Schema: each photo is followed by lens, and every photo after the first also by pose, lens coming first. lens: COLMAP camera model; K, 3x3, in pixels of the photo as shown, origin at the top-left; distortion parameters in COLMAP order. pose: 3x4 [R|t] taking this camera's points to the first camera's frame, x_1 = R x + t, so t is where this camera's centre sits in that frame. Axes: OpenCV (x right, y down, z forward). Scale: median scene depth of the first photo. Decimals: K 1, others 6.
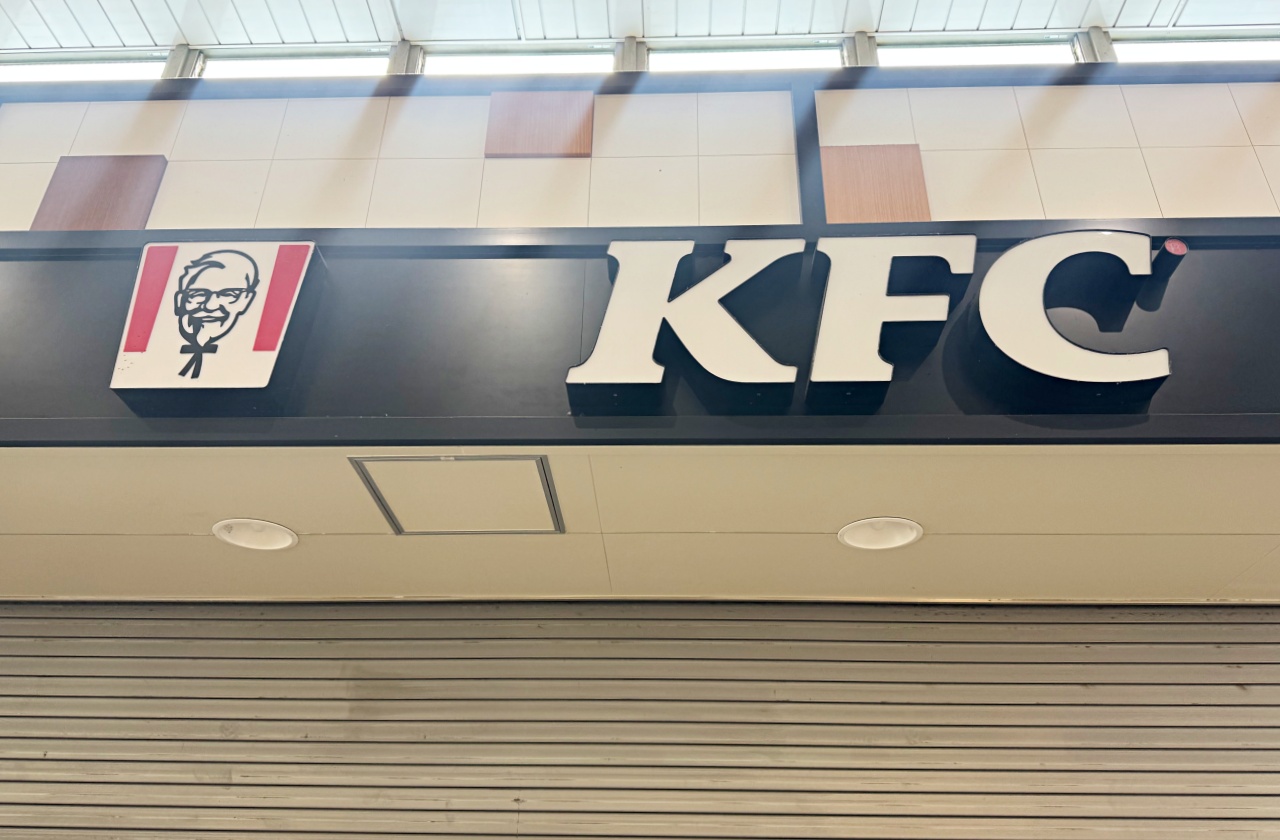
lens RADIAL K [[1009.2, 0, 640.0], [0, 1009.2, 420.0], [0, 0, 1]] dist [0.055410, -0.126833]
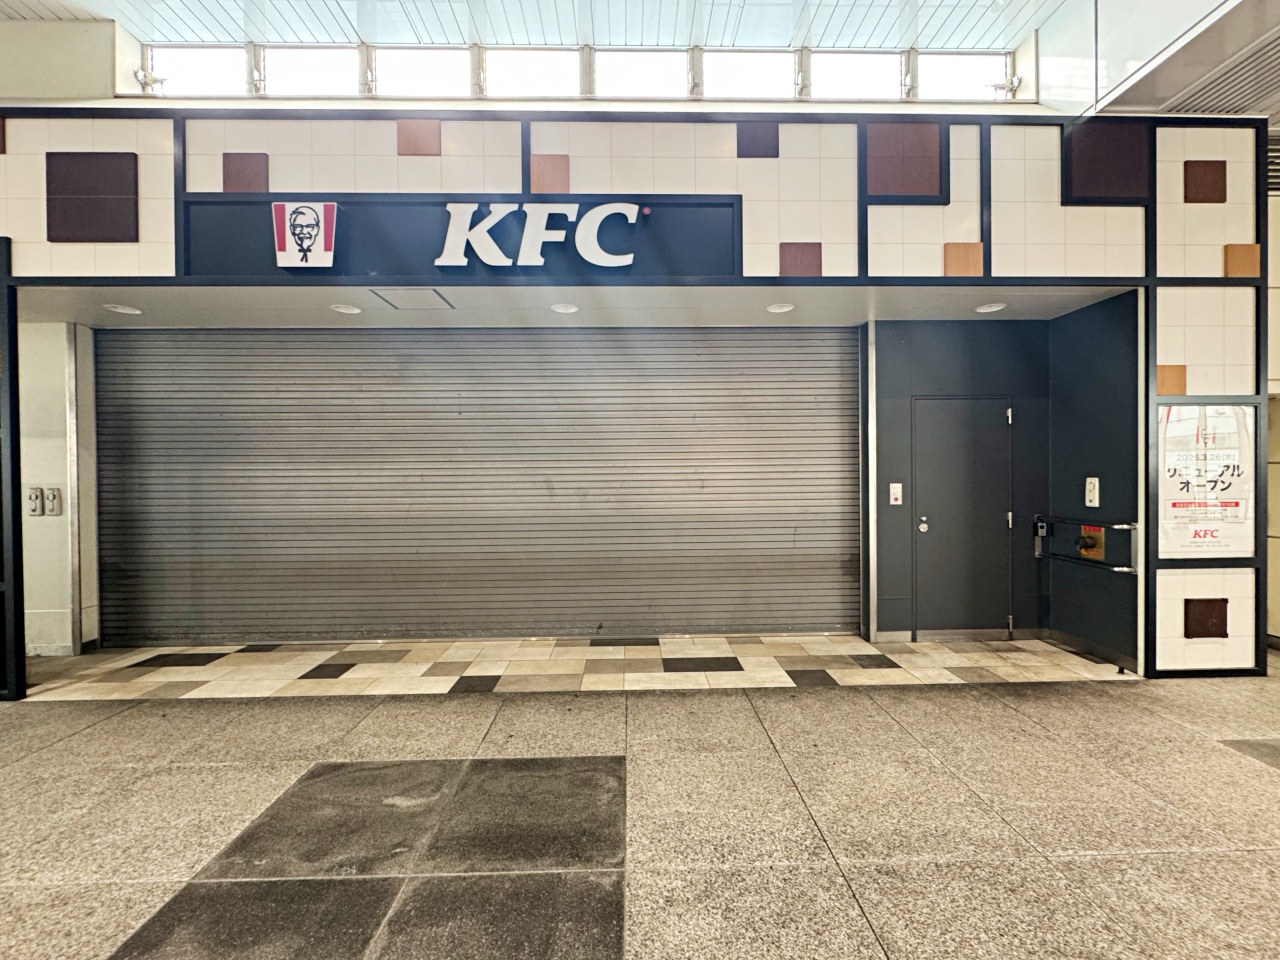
lens RADIAL K [[520.7, 0, 640.0], [0, 520.7, 480.0], [0, 0, 1]] dist [0.025041, -0.010444]
pose [[0.998060, -0.022596, 0.058021, 0.408853], [-0.009982, 0.861709, 0.507304, -0.267878], [-0.061460, -0.506899, 0.859812, -0.670132]]
